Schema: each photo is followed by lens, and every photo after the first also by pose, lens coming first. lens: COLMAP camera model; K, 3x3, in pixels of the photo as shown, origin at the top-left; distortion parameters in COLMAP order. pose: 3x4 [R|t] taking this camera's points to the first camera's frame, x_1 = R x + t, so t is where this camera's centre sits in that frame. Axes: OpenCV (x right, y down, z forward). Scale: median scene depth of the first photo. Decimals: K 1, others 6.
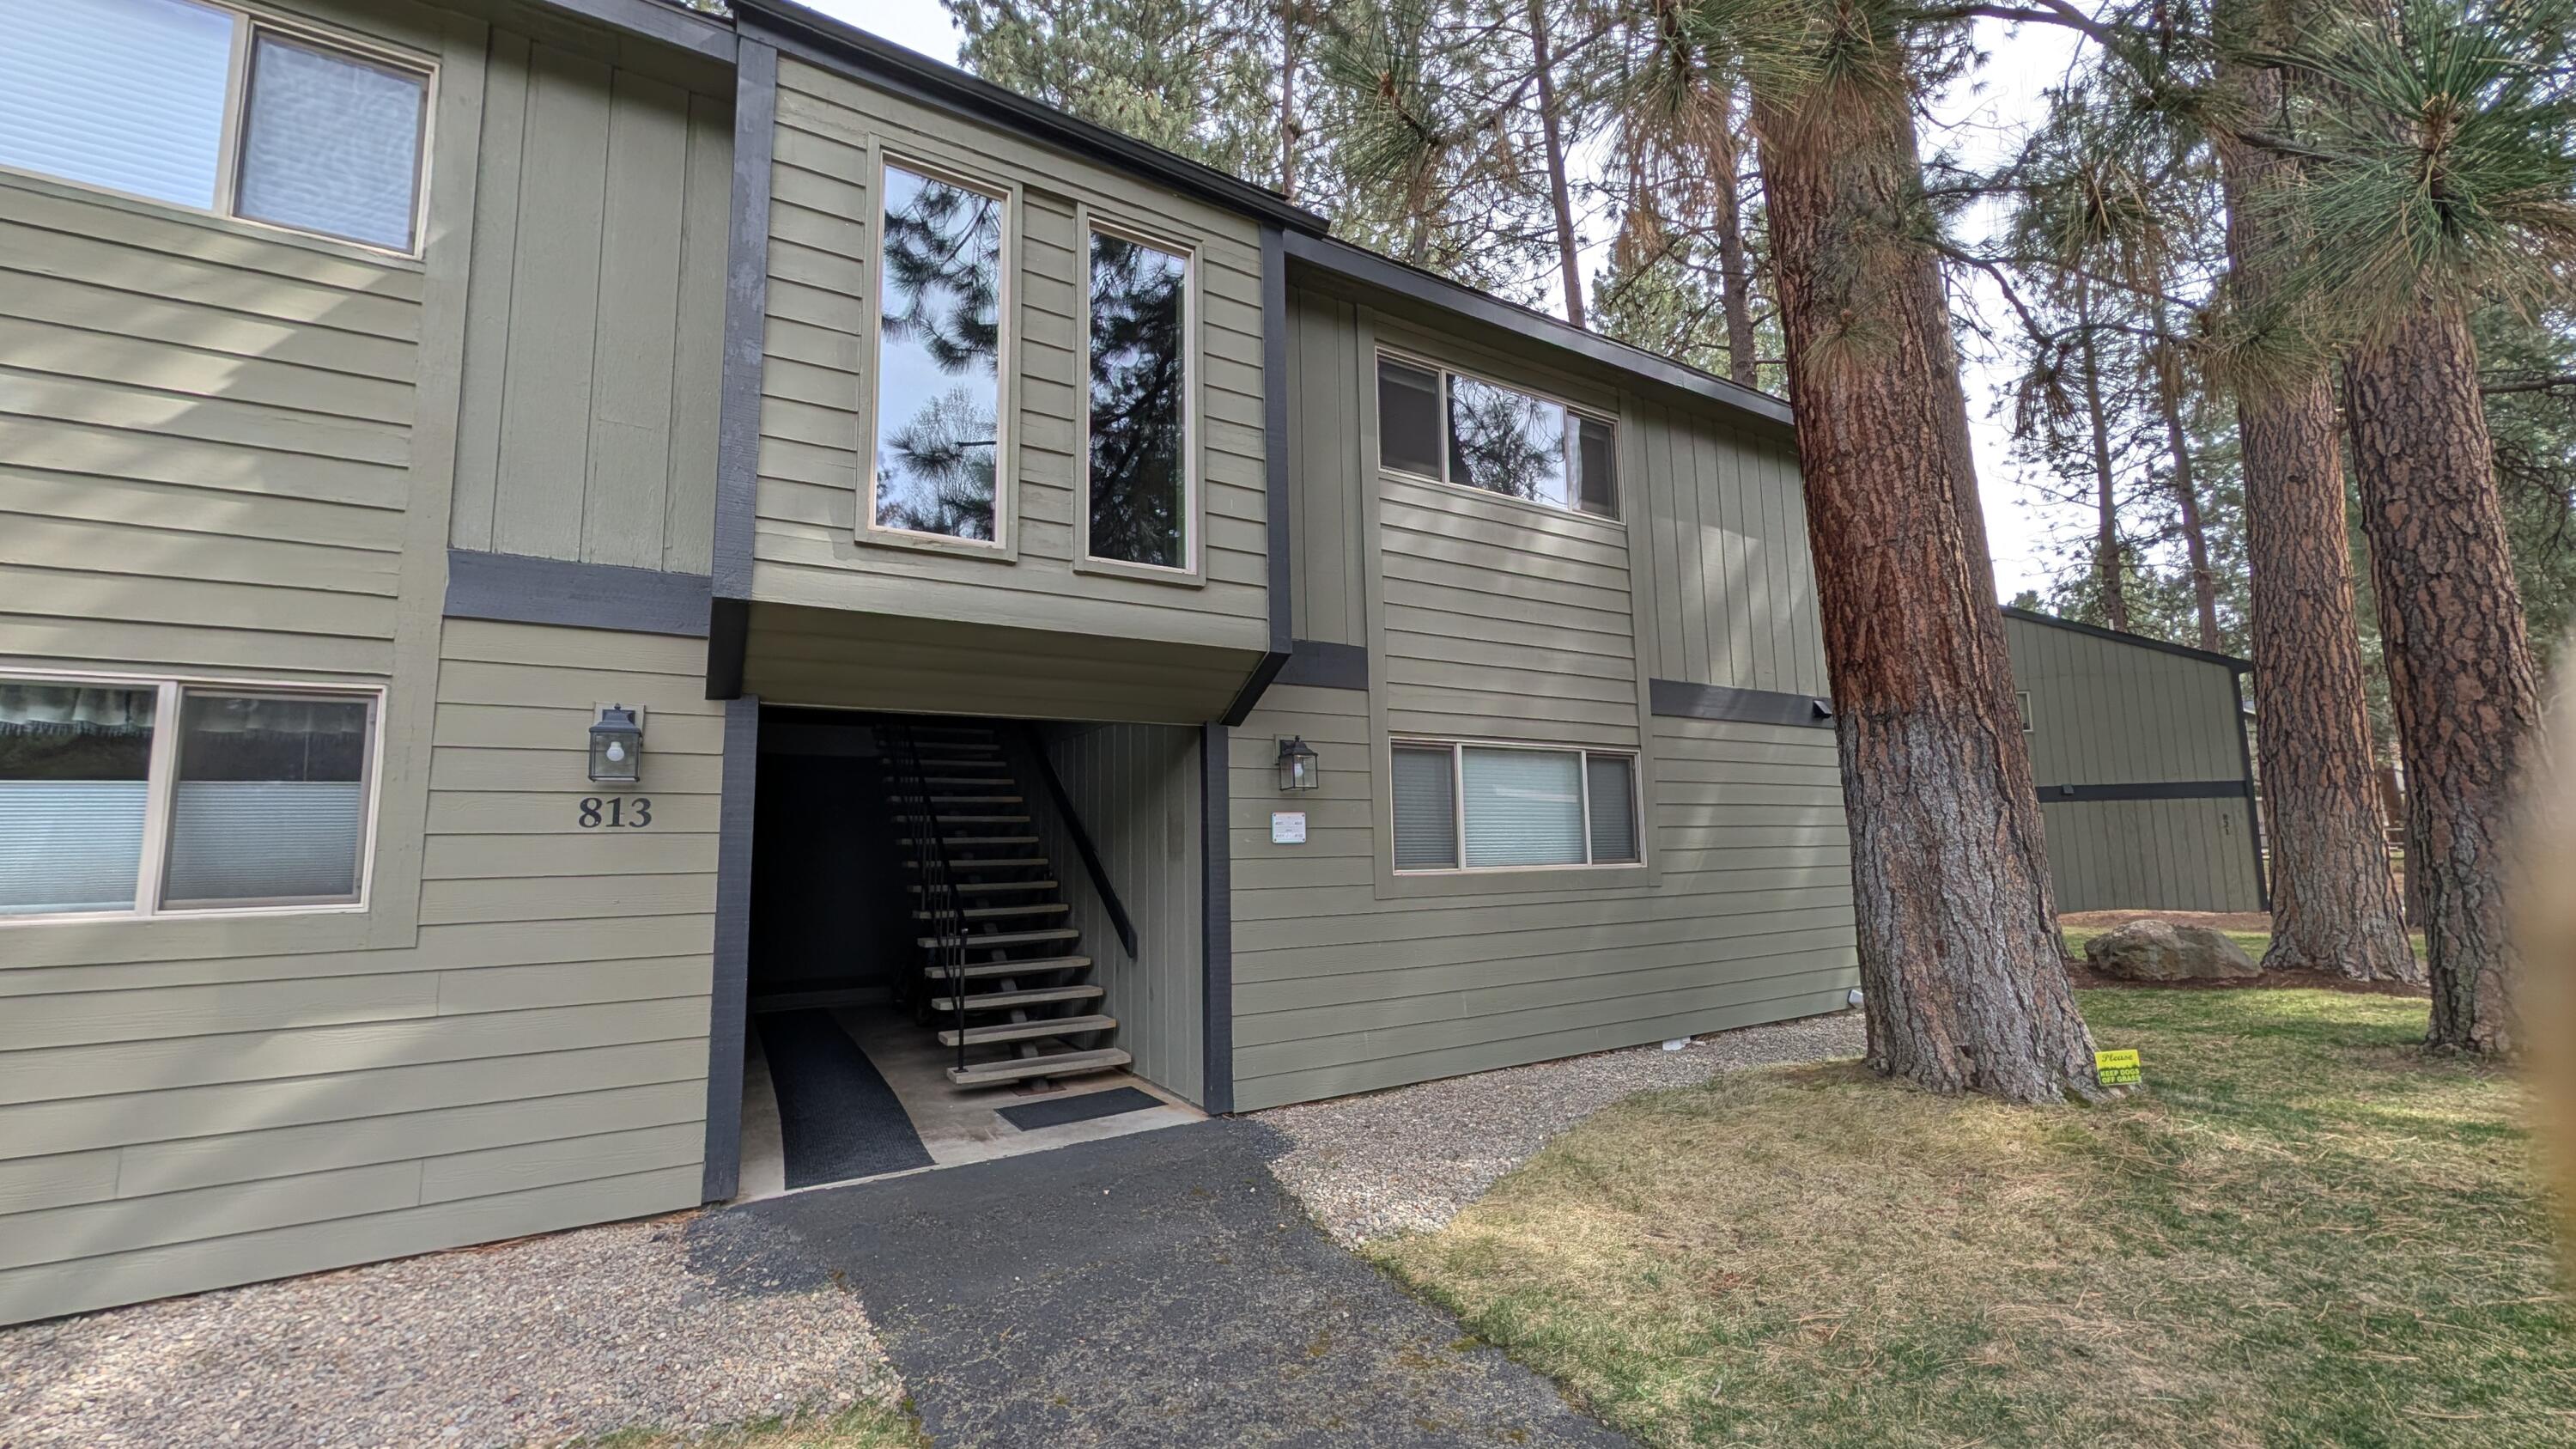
lens RADIAL K [[984.7, 0, 1288.0], [0, 984.7, 724.5], [0, 0, 1]] dist [-0.001073, -0.000047]
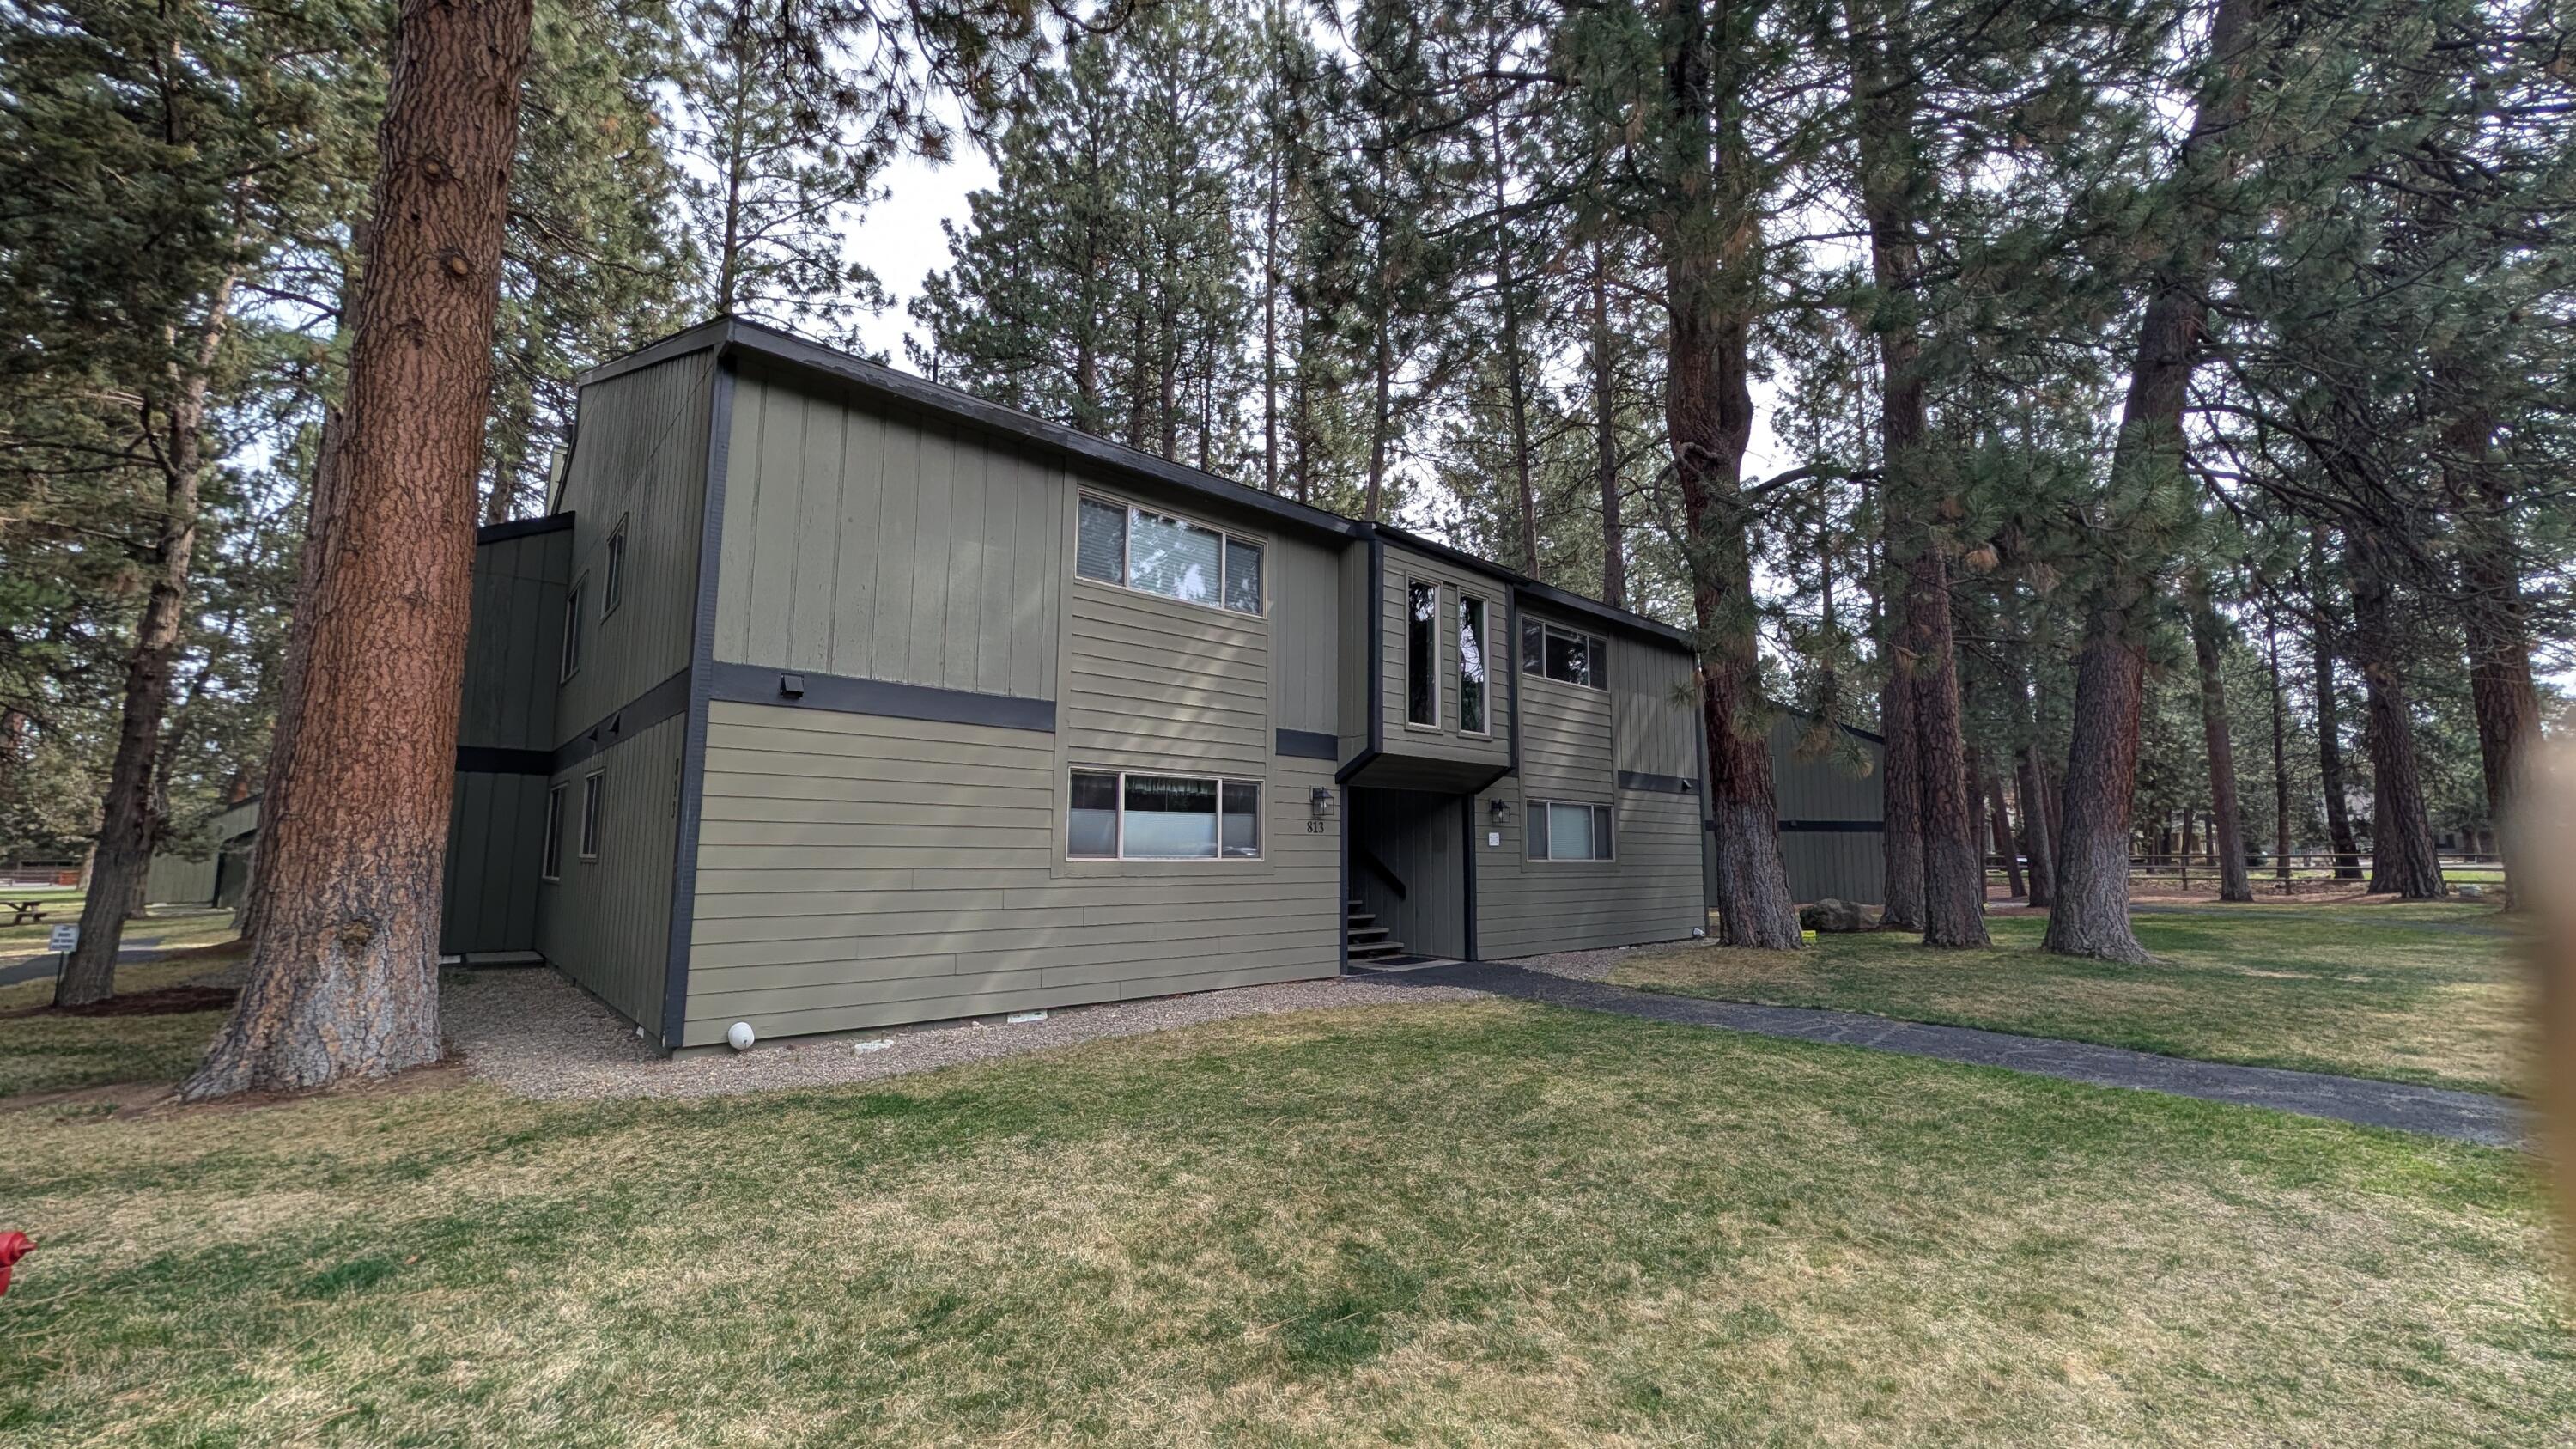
lens RADIAL K [[984.7, 0, 1288.0], [0, 984.7, 724.5], [0, 0, 1]] dist [-0.001073, -0.000047]
pose [[0.979893, 0.051807, 0.192682, -0.997273], [-0.050590, 0.998656, -0.011235, -0.119115], [-0.193005, 0.001261, 0.981197, -1.233711]]
